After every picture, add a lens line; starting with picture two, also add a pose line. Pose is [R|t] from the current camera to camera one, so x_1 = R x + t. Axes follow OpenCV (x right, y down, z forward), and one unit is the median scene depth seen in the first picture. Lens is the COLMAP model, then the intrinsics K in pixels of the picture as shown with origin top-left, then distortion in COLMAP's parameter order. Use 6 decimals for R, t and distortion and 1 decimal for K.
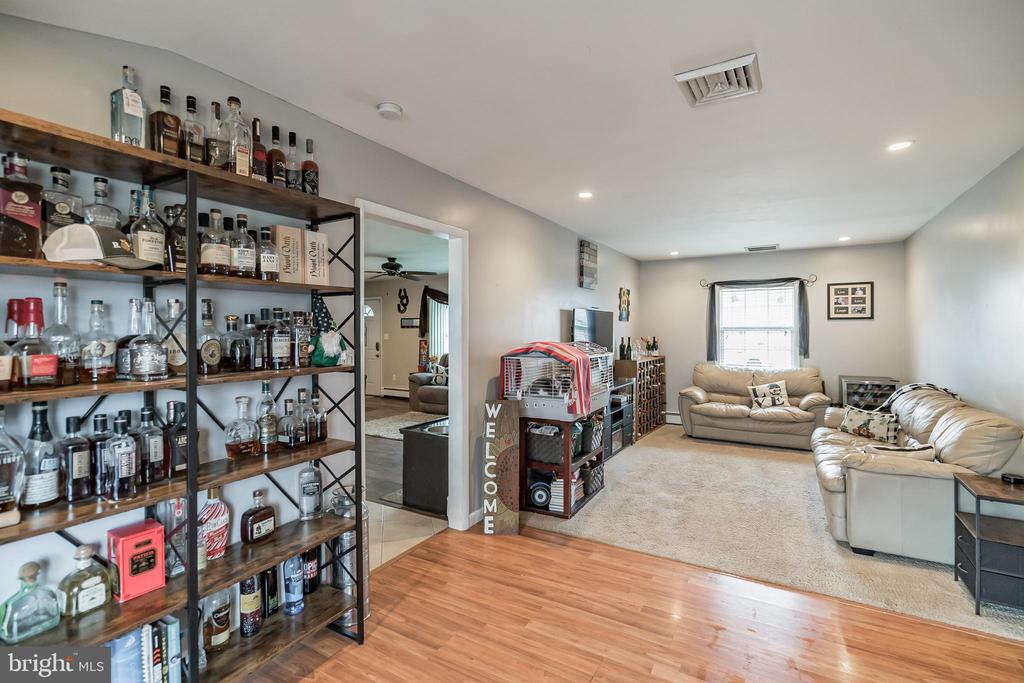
lens RADIAL K [[471.8, 0, 509.7], [0, 471.8, 334.1], [0, 0, 1]] dist [0.000923, 0.000180]
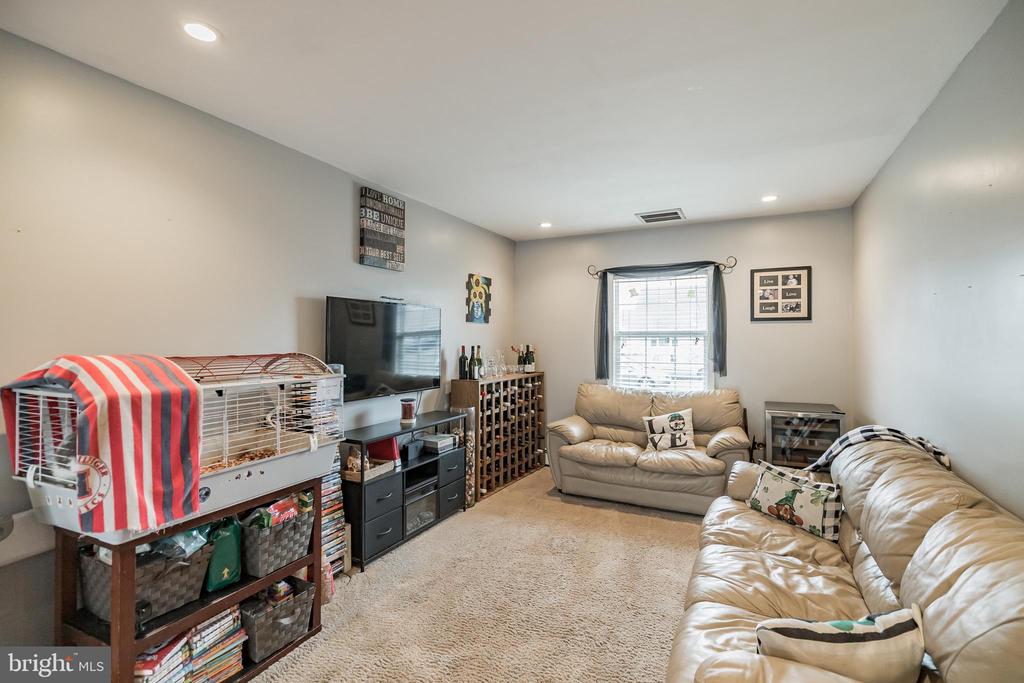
lens RADIAL K [[496.9, 0, 512.0], [0, 496.9, 341.5], [0, 0, 1]] dist [-0.002919, 0.000129]
pose [[0.995610, 0.002638, 0.093562, 0.264915], [-0.002423, 0.999994, -0.002408, 0.002462], [-0.093568, 0.002171, 0.995611, 0.315559]]
